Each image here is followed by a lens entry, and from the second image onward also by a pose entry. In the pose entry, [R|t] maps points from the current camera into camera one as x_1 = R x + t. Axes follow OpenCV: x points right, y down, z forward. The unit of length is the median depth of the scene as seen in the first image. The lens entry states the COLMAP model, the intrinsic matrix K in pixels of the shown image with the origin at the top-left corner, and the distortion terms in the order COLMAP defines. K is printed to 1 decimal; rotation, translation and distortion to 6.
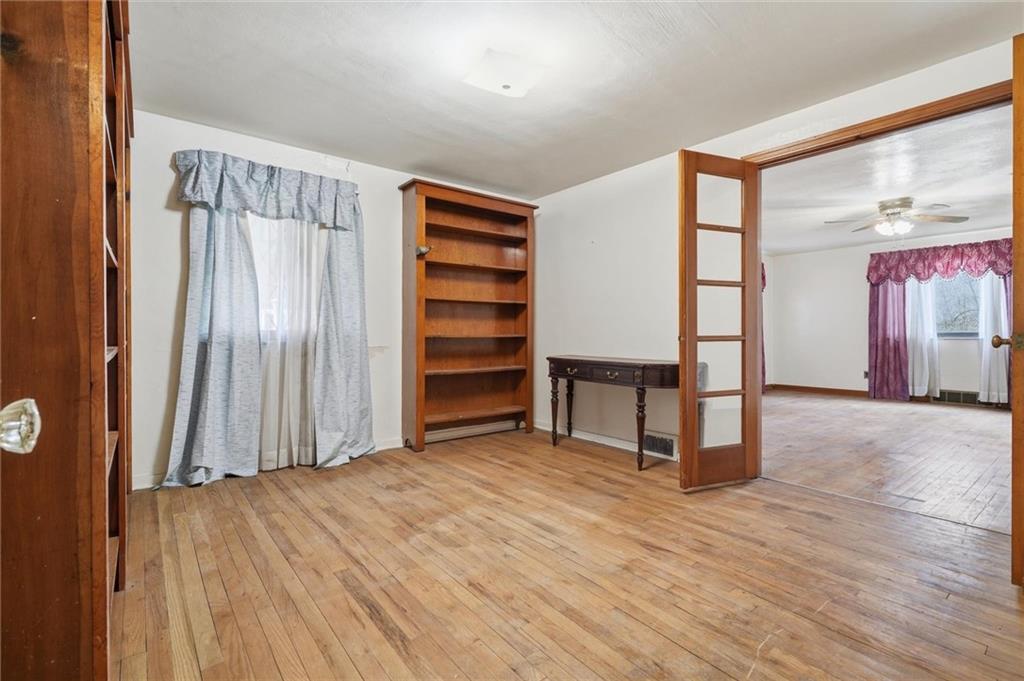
lens RADIAL K [[477.8, 0, 506.8], [0, 477.8, 332.5], [0, 0, 1]] dist [-0.001906, 0.000568]
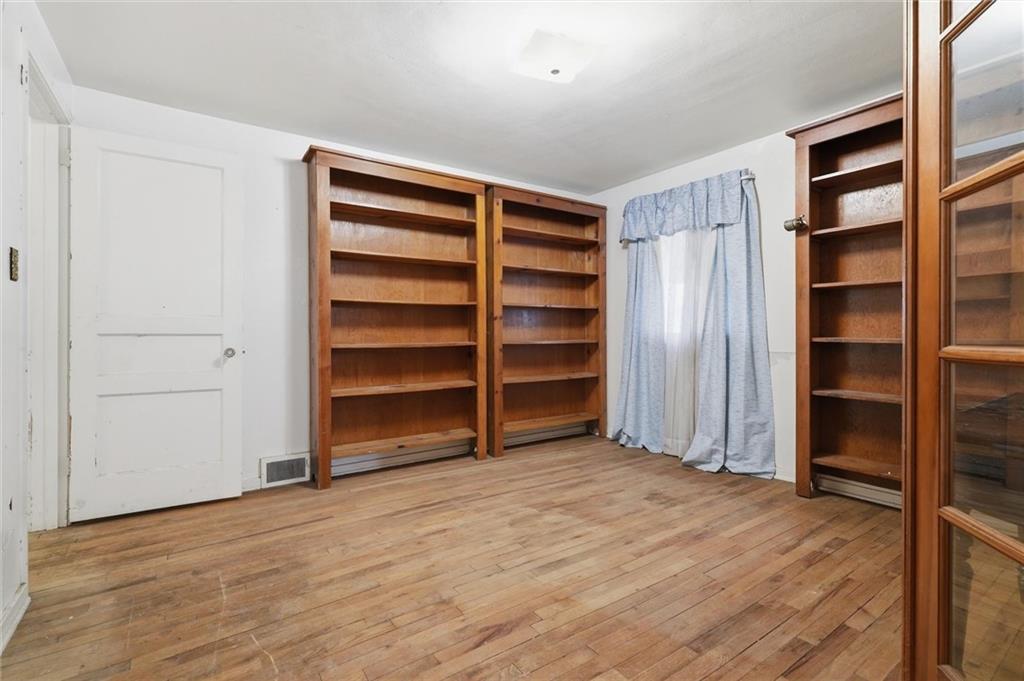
lens RADIAL K [[477.8, 0, 522.2], [0, 477.8, 334.7], [0, 0, 1]] dist [-0.001906, 0.000568]
pose [[-0.056621, 0.000903, -0.998395, 0.851275], [0.001470, 0.999999, 0.000821, -0.002146], [0.998395, -0.001422, -0.056623, 0.904392]]
